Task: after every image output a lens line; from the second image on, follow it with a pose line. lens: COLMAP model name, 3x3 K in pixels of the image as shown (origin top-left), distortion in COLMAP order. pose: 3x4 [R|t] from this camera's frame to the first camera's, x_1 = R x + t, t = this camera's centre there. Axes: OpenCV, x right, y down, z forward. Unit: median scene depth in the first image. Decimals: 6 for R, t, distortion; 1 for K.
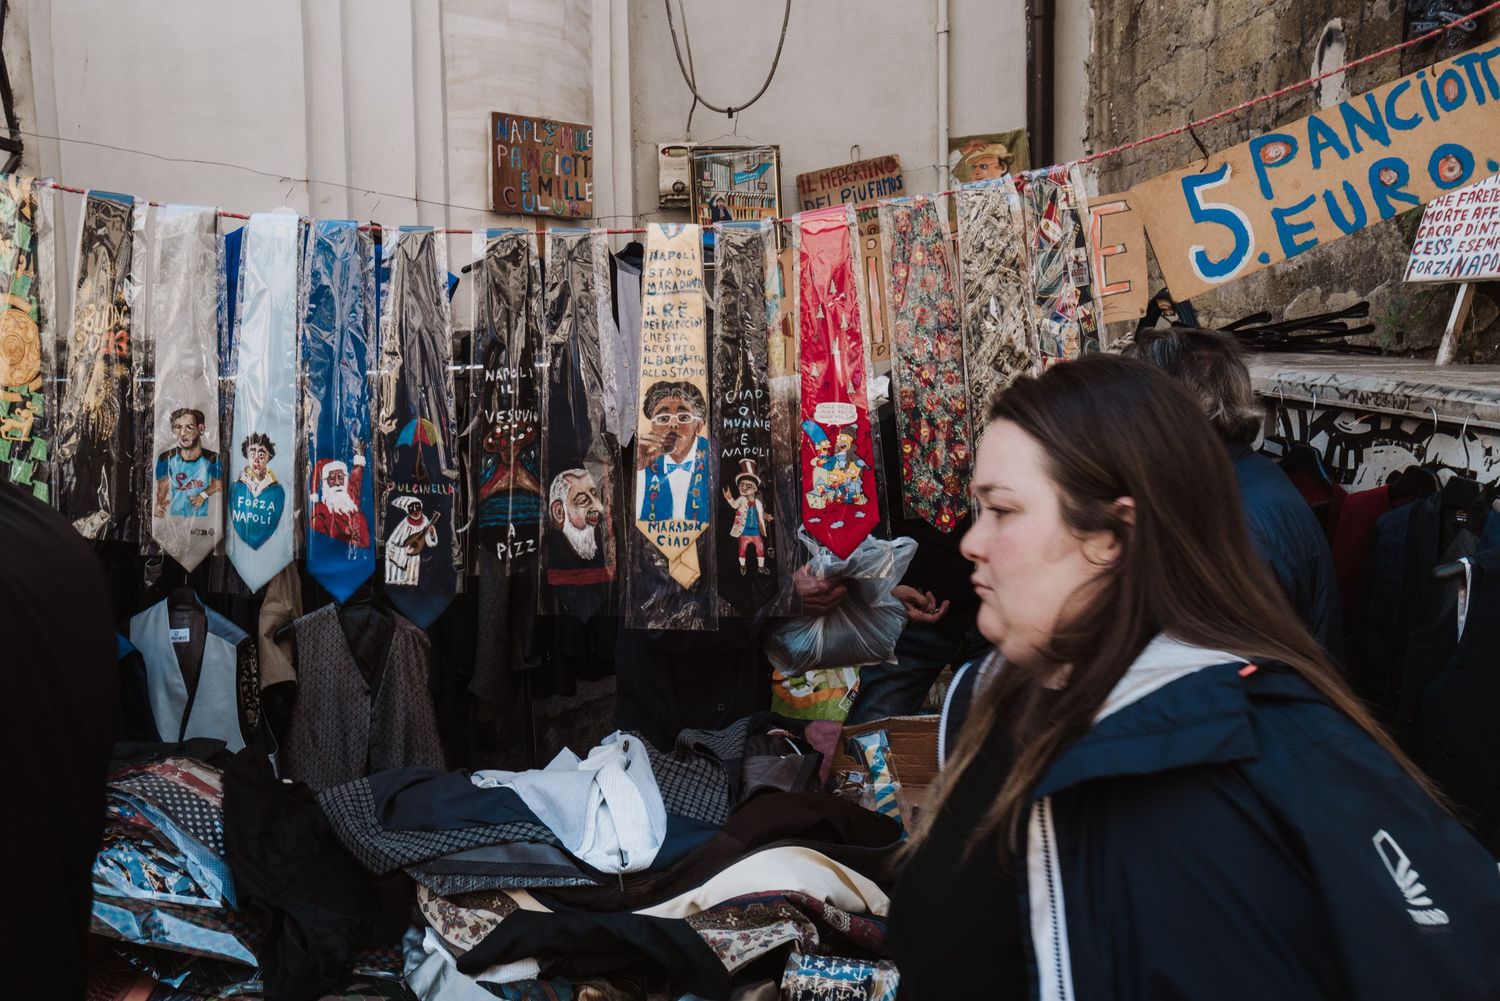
lens RADIAL K [[1146.1, 0, 750.0], [0, 1146.1, 500.5], [0, 0, 1]] dist [0.005604, 0.004222]
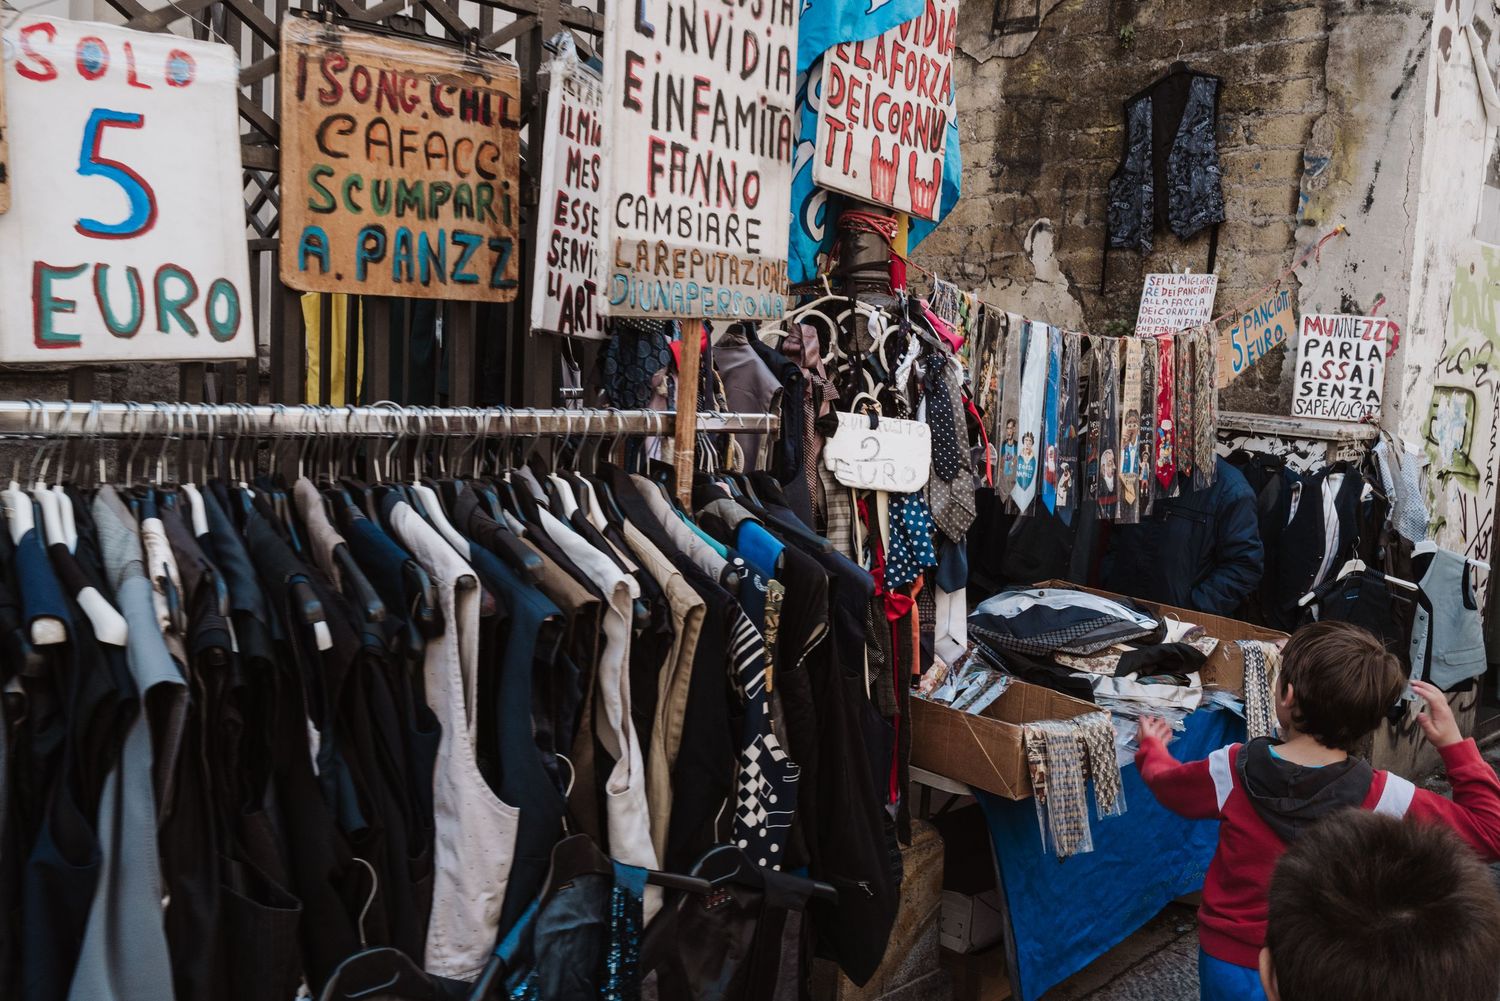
lens RADIAL K [[1146.1, 0, 750.0], [0, 1146.1, 500.5], [0, 0, 1]] dist [0.005604, 0.004222]
pose [[0.760674, -0.030461, 0.648419, -2.004153], [0.039220, 0.999230, 0.000931, 0.038877], [-0.647948, 0.024723, 0.761283, -0.190141]]
